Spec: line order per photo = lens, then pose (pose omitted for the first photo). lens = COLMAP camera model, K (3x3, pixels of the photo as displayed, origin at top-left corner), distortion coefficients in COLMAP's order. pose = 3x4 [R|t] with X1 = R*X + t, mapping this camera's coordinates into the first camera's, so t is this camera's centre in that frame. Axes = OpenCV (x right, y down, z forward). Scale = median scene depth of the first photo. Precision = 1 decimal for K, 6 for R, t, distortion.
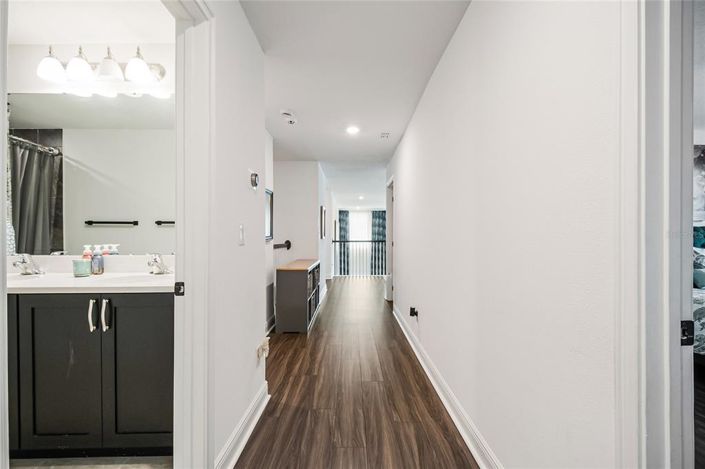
lens RADIAL K [[308.3, 0, 369.7], [0, 308.3, 239.7], [0, 0, 1]] dist [0.030015, -0.000445]
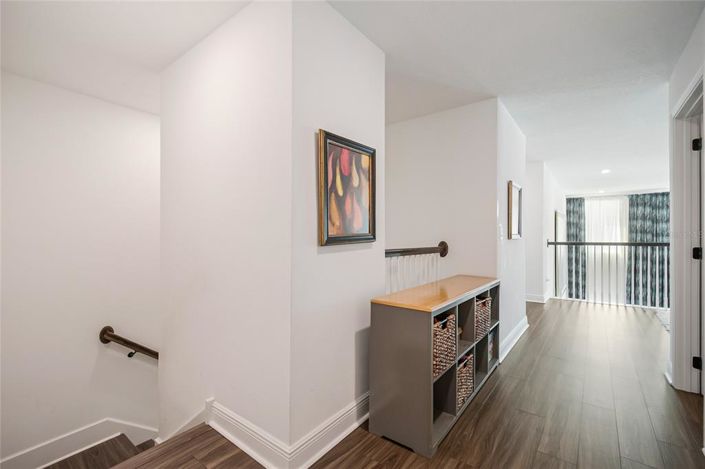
lens RADIAL K [[326.6, 0, 355.1], [0, 326.6, 232.1], [0, 0, 1]] dist [-0.003640, -0.000554]
pose [[0.768615, -0.006155, -0.639682, 0.002794], [-0.008663, 0.999762, -0.020028, -0.000751], [0.639653, 0.020935, 0.768378, 0.161092]]
